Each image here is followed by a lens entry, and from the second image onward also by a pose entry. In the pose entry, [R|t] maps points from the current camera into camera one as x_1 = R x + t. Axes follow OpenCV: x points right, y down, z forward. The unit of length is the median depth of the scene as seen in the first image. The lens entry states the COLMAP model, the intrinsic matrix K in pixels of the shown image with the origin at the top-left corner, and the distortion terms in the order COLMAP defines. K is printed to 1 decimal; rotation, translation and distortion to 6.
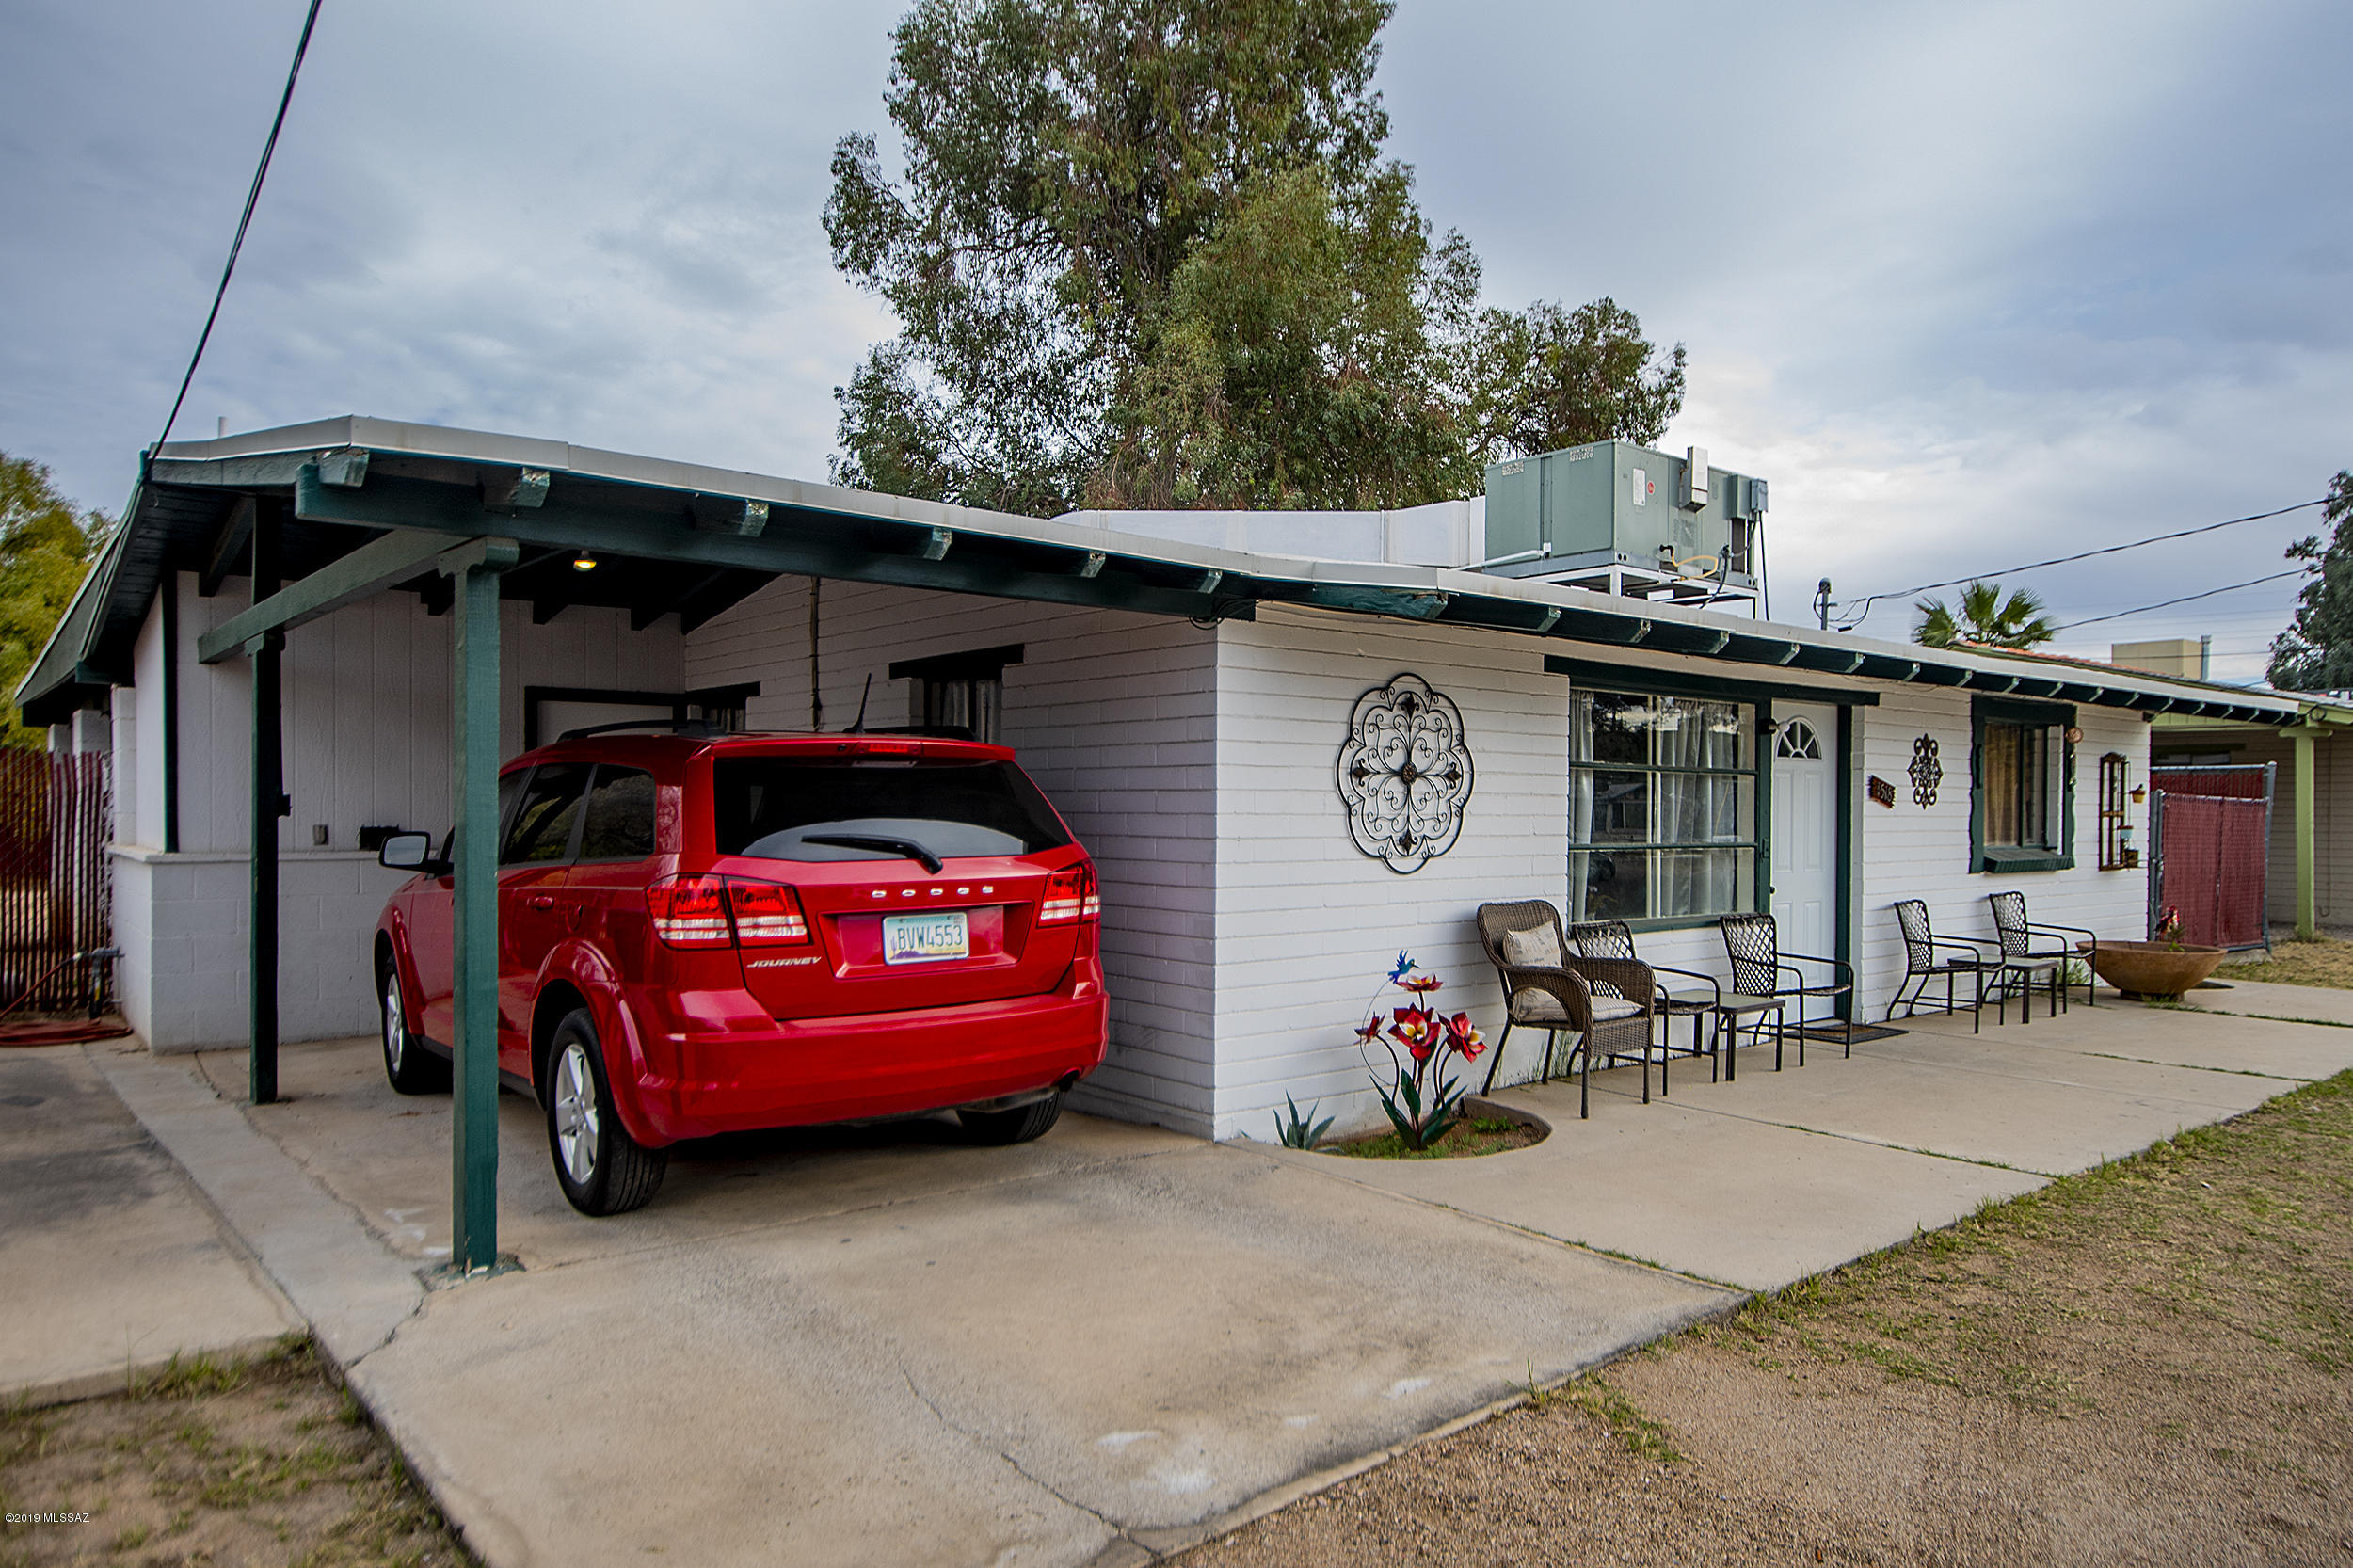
lens RADIAL K [[1536.4, 0, 1187.6], [0, 1536.4, 807.2], [0, 0, 1]] dist [0.001313, 0.000331]
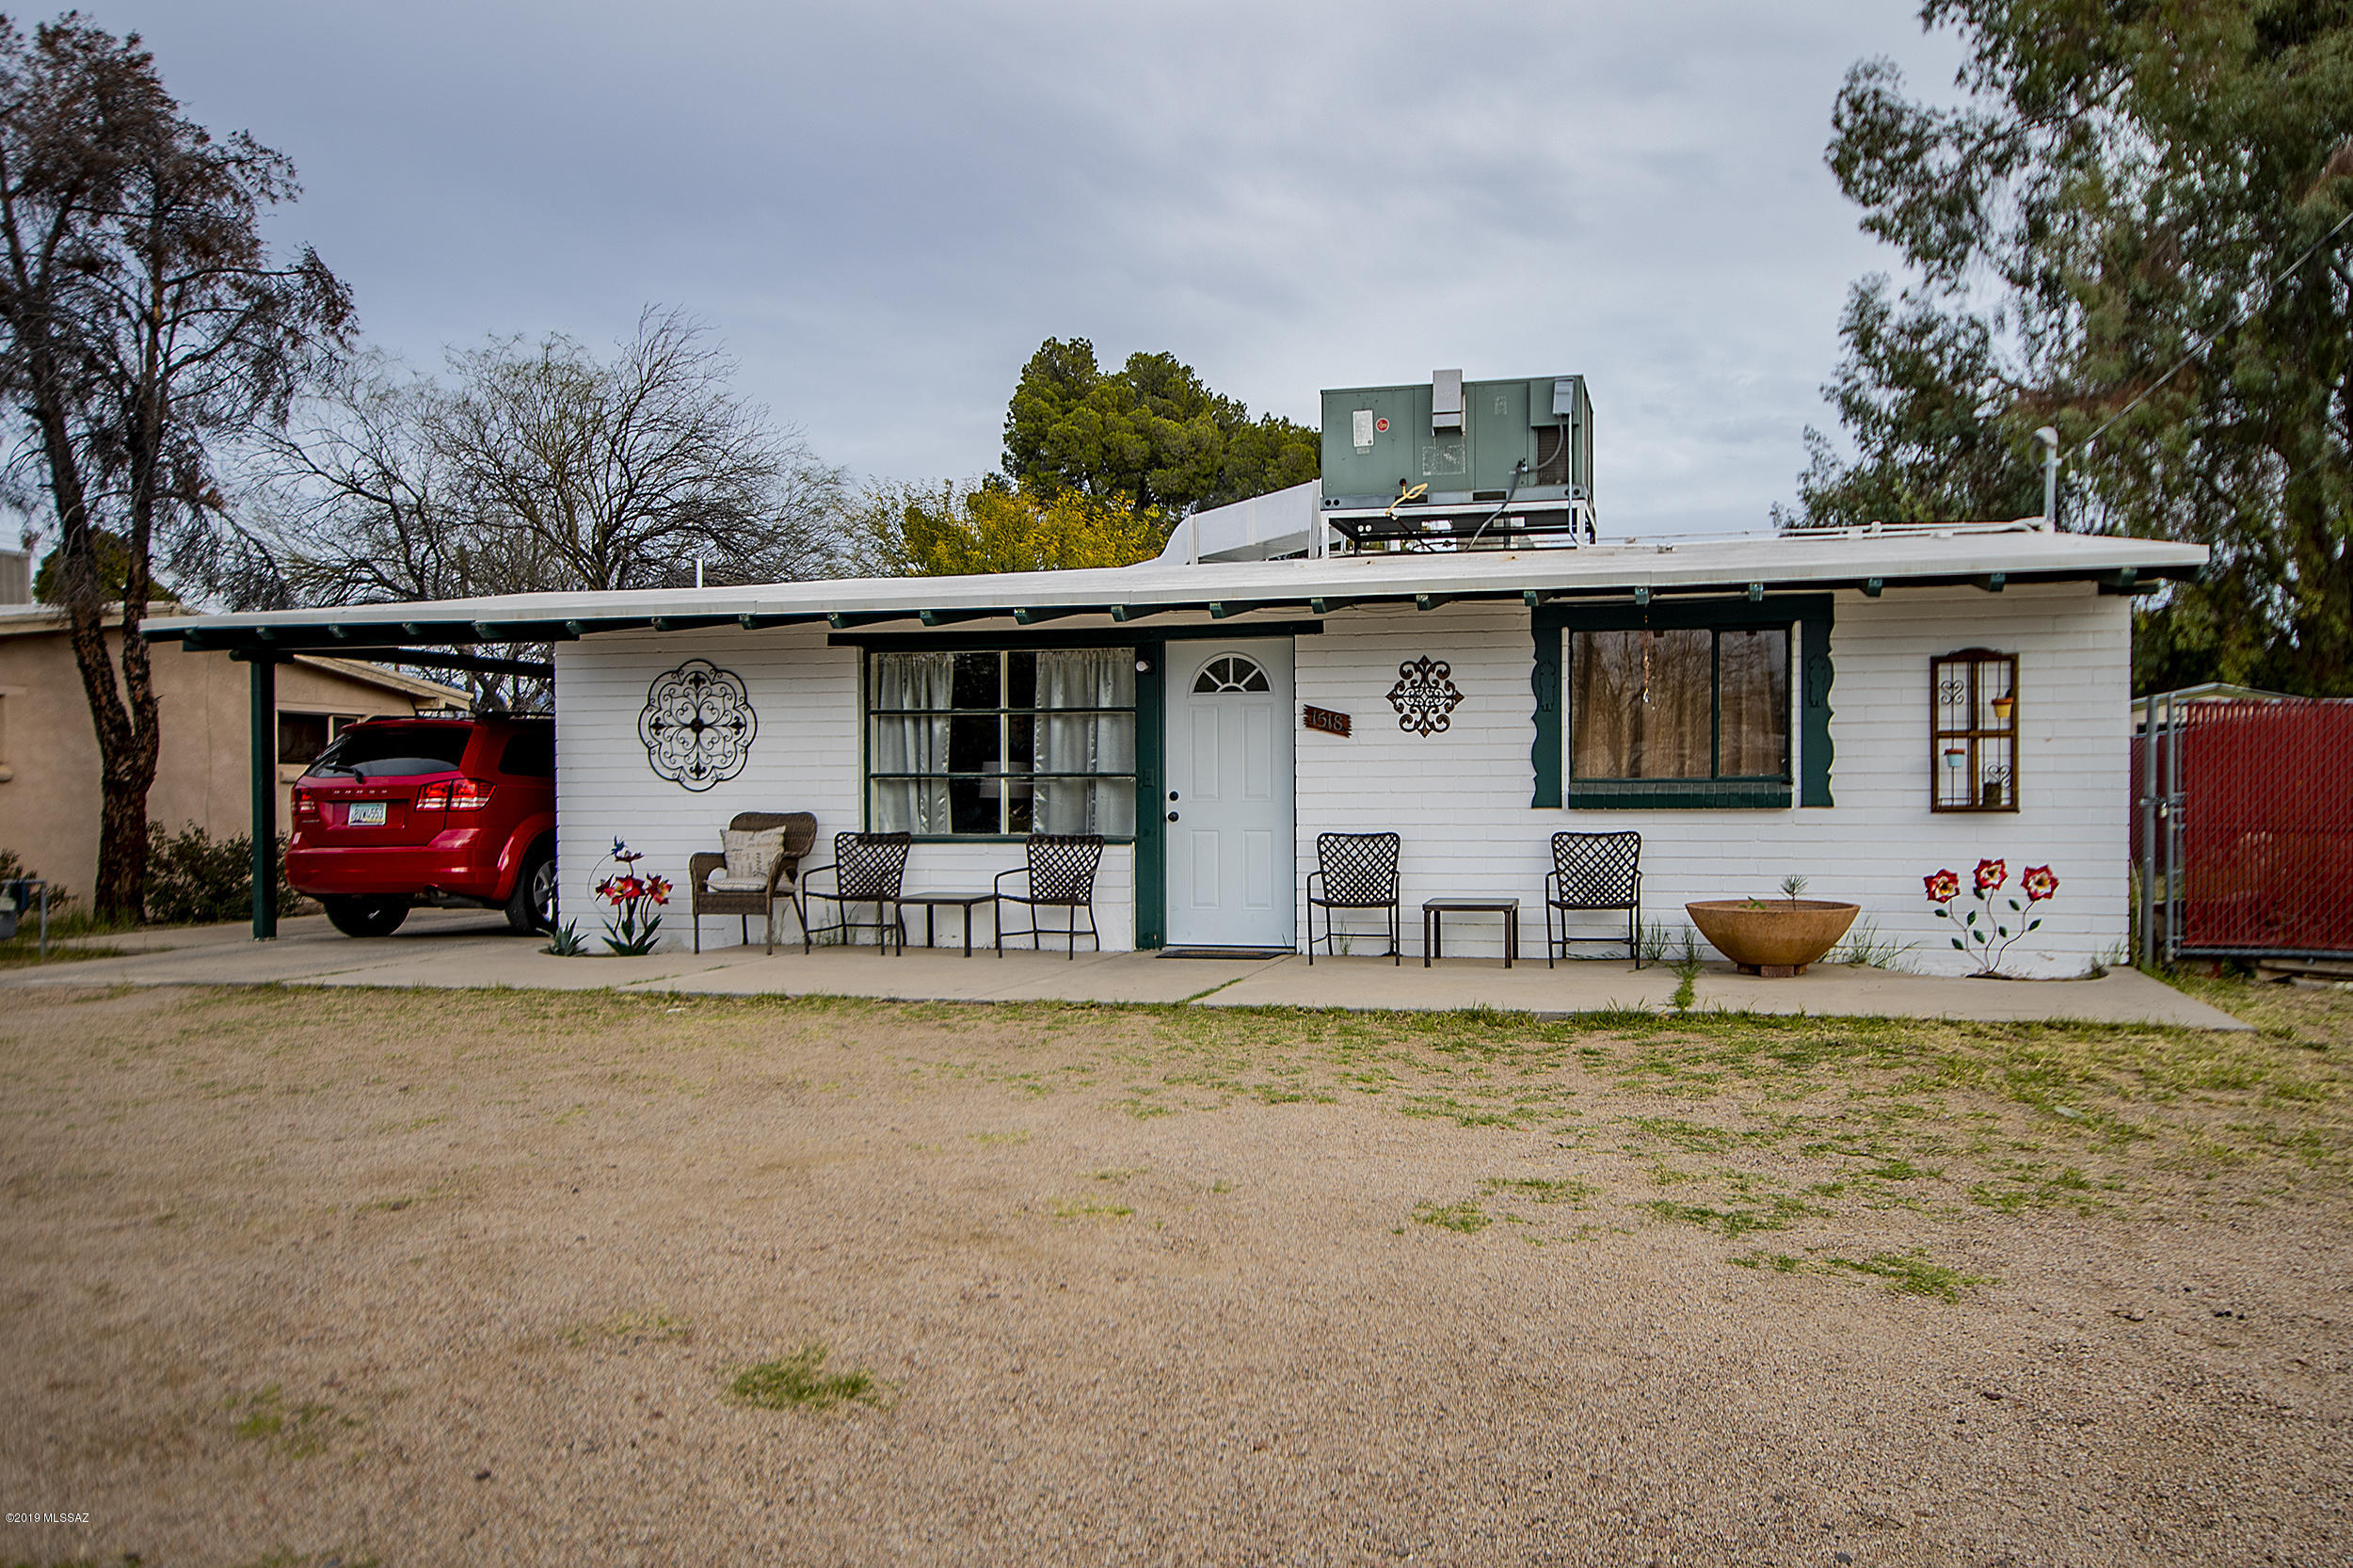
lens RADIAL K [[1710.9, 0, 1199.2], [0, 1710.9, 778.9], [0, 0, 1]] dist [0.019325, -0.002237]
pose [[0.575429, -0.023023, -0.817528, 1.765511], [0.004765, 0.999681, -0.024798, 0.073268], [0.817838, 0.010374, 0.575355, 0.418429]]
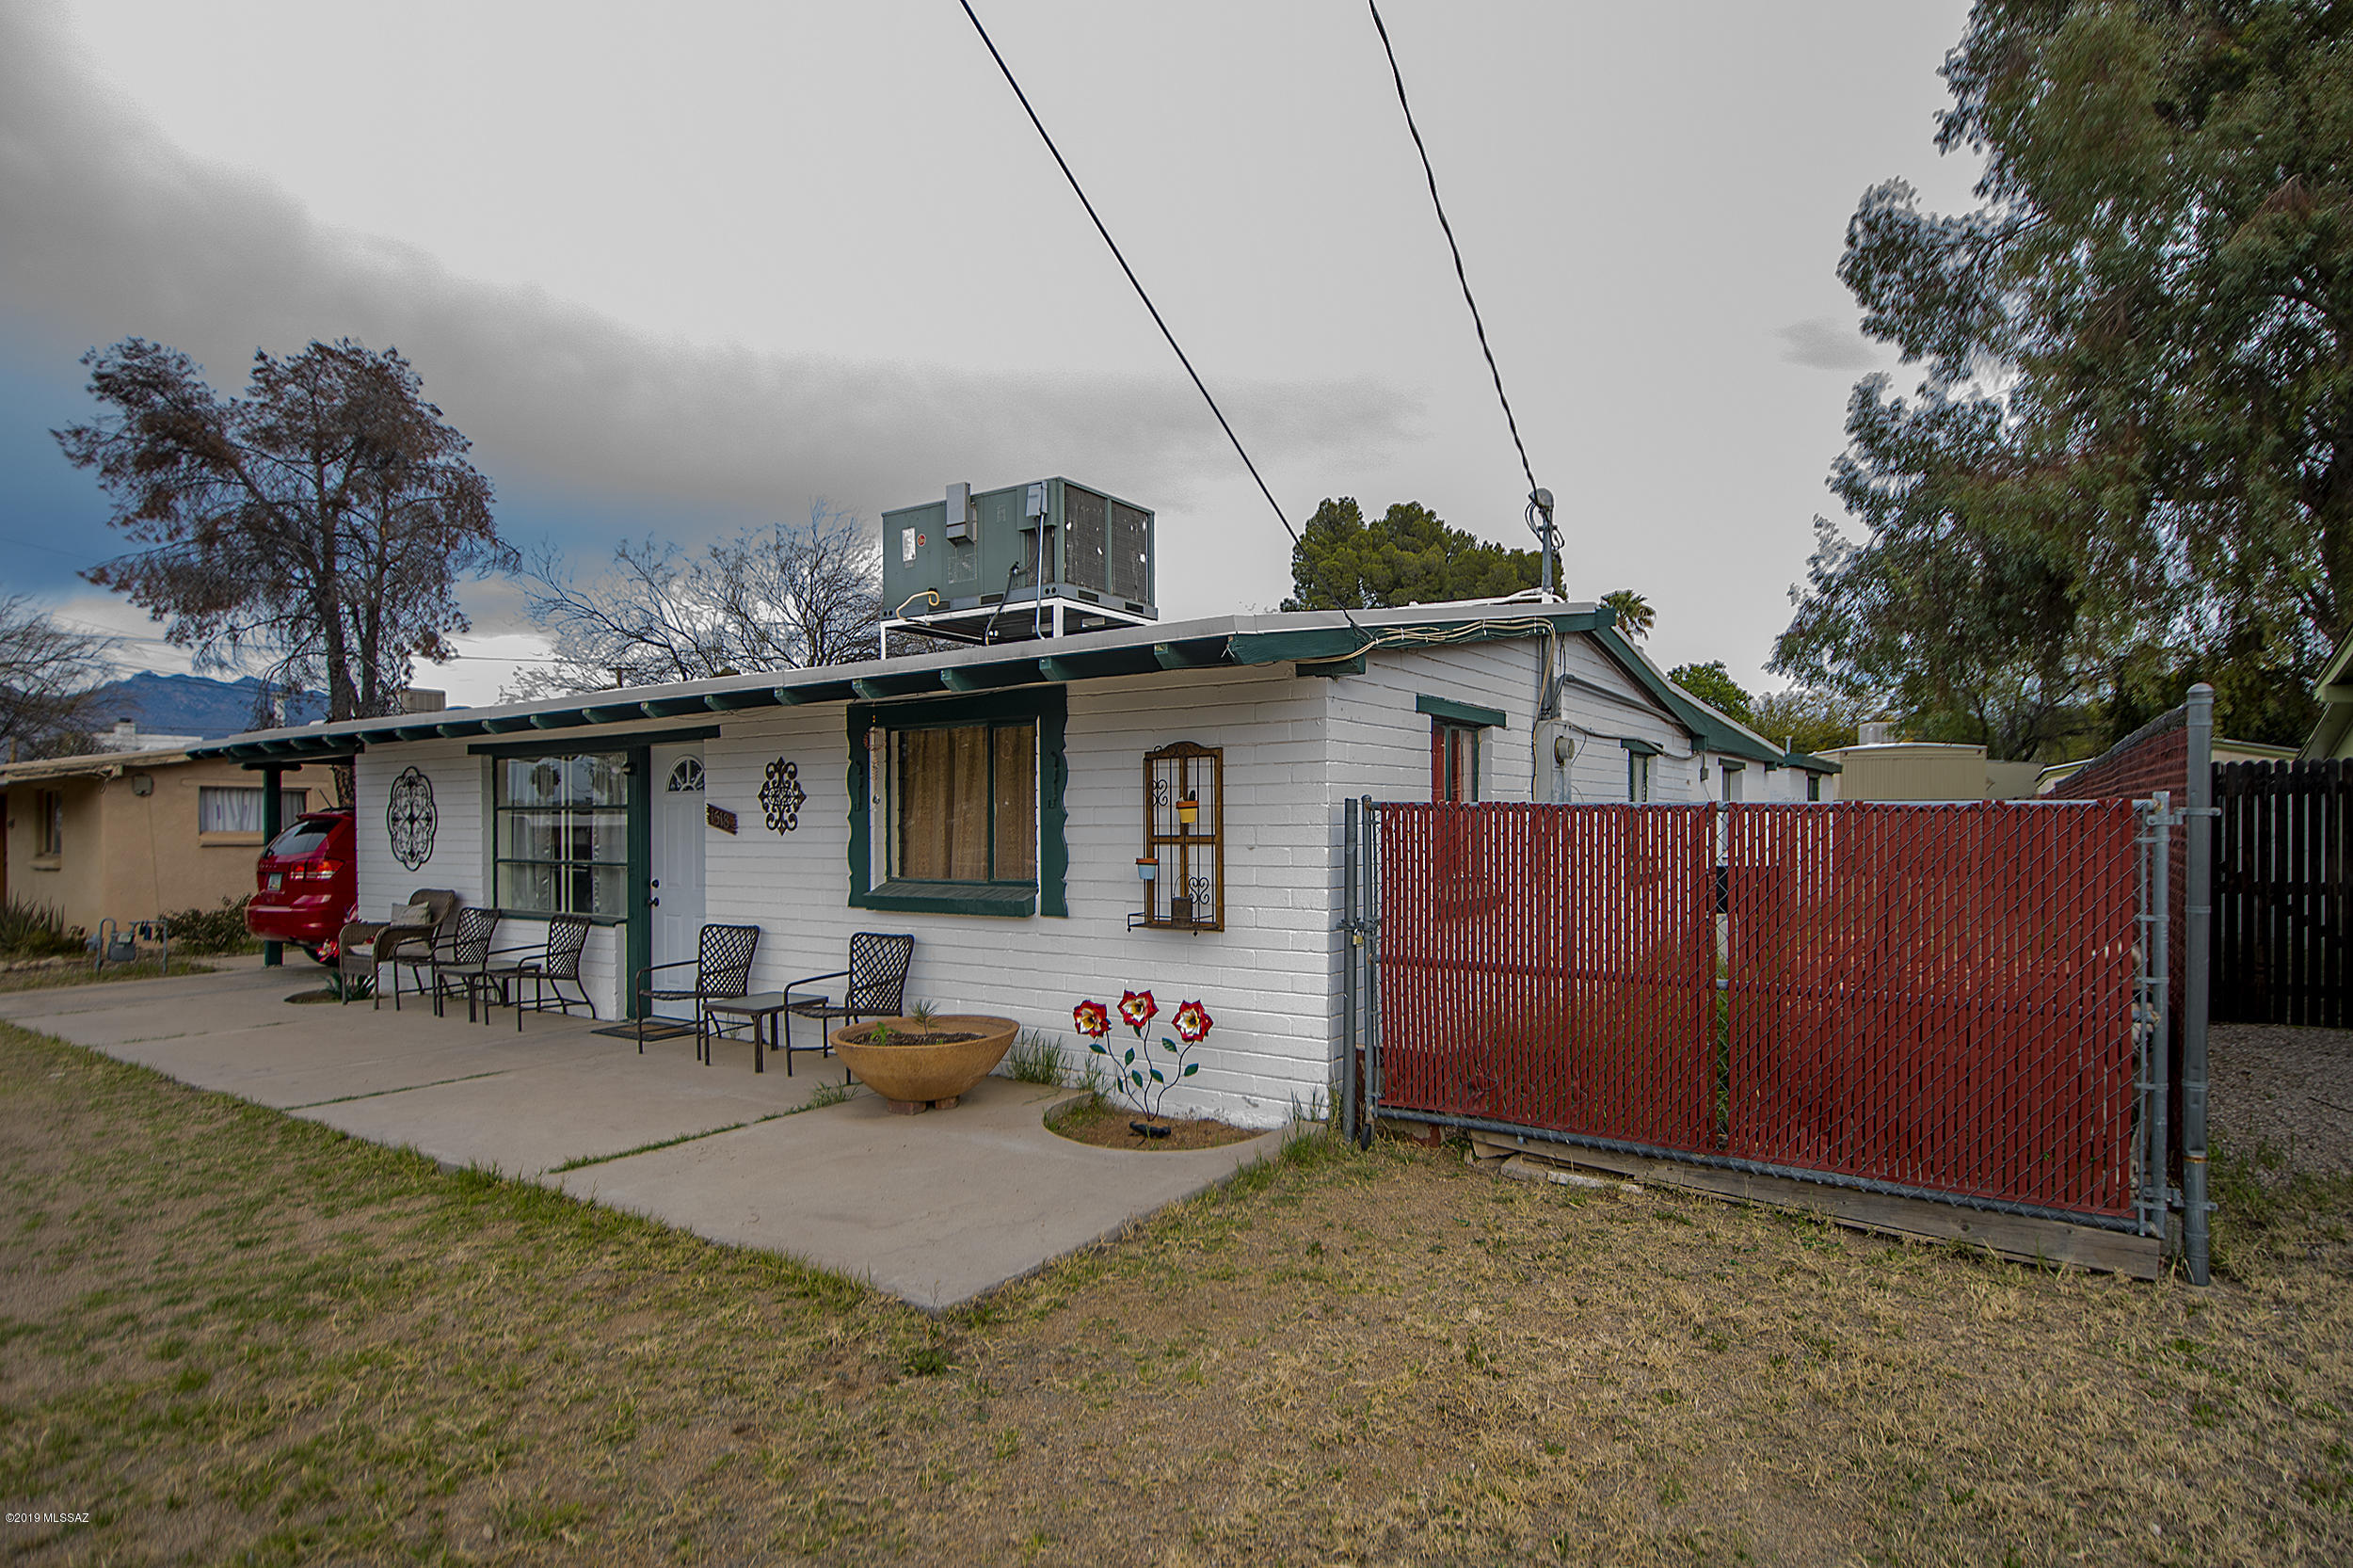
lens RADIAL K [[1168.2, 0, 1165.7], [0, 1168.2, 821.1], [0, 0, 1]] dist [-0.000475, -0.002148]
pose [[0.287929, -0.016624, -0.957507, 1.778668], [0.002574, 0.999859, -0.016586, 0.007814], [0.957648, 0.002311, 0.287931, 1.446434]]
